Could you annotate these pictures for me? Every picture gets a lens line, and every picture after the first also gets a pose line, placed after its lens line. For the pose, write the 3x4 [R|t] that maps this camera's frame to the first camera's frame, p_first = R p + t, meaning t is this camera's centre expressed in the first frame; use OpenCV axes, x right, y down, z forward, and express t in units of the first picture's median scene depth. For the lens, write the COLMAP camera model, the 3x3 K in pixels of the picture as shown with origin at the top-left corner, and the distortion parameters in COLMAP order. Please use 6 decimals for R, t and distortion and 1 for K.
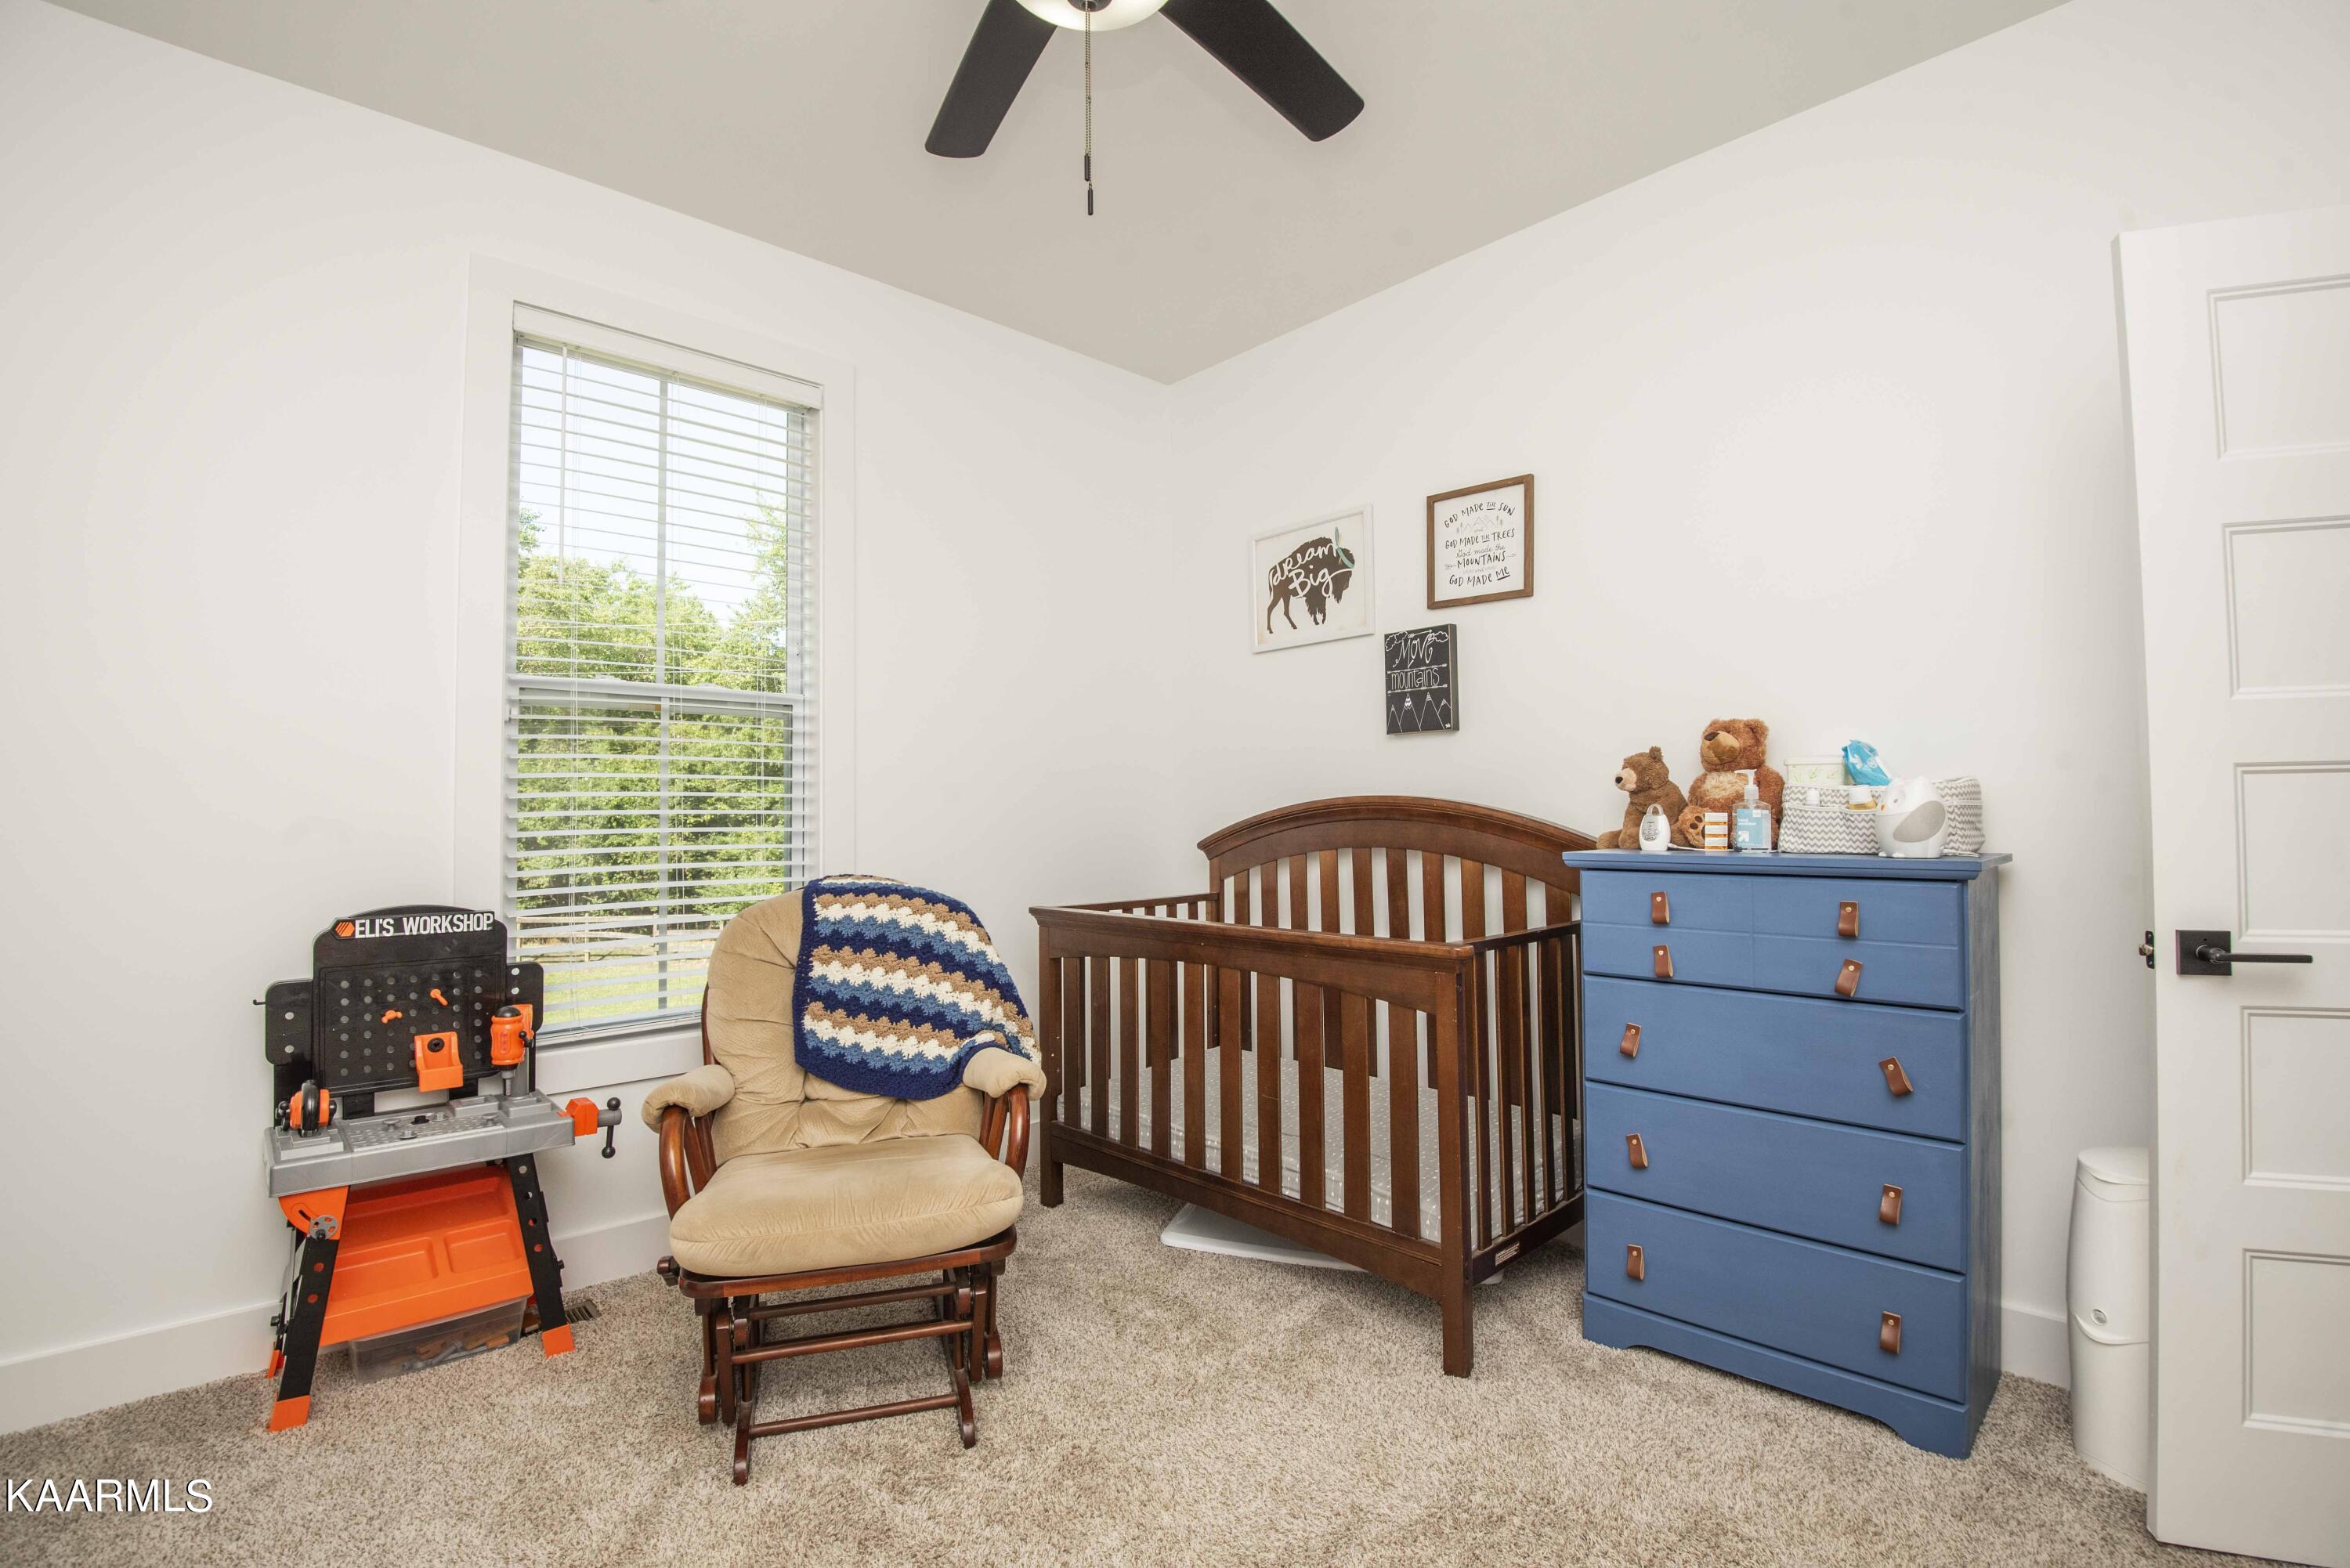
lens RADIAL K [[1064.7, 0, 1191.6], [0, 1064.7, 779.3], [0, 0, 1]] dist [-0.025468, -0.008584]
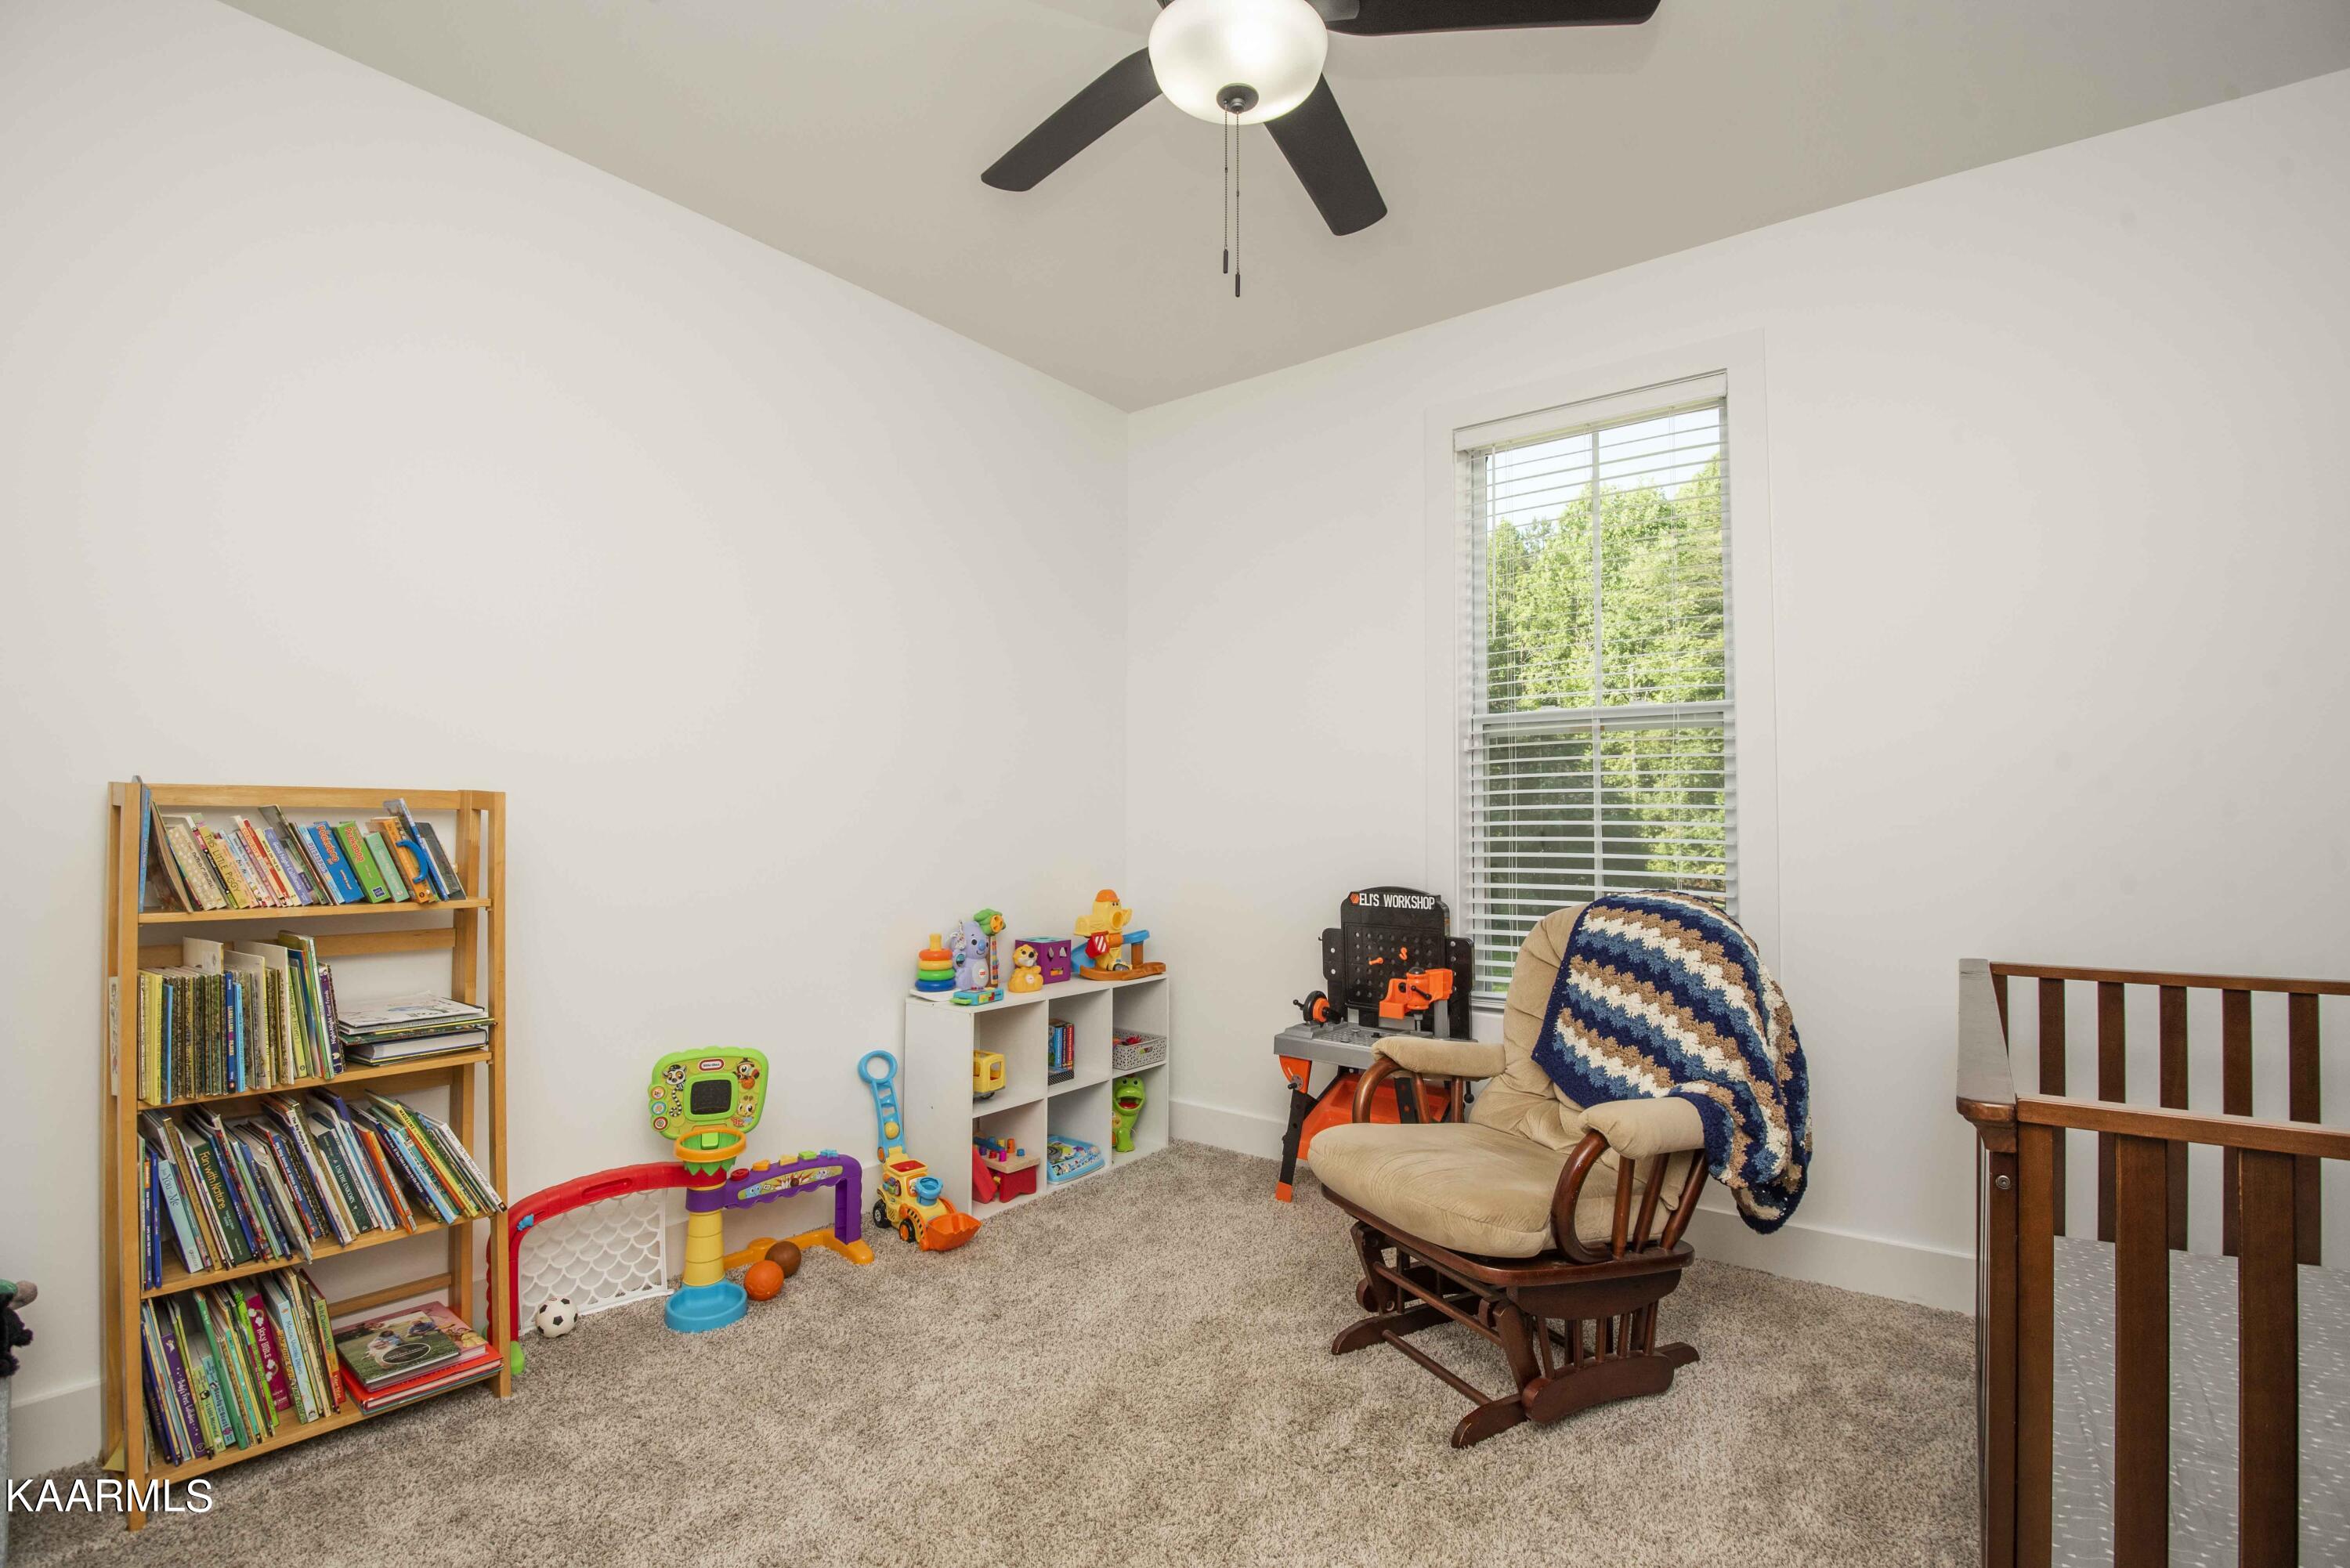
lens RADIAL K [[1064.7, 0, 1186.4], [0, 1064.7, 783.0], [0, 0, 1]] dist [-0.025468, -0.008584]
pose [[0.147323, -0.027552, -0.988705, 0.521210], [0.020557, 0.999481, -0.024789, 0.007113], [0.988875, -0.016673, 0.147813, 0.406005]]
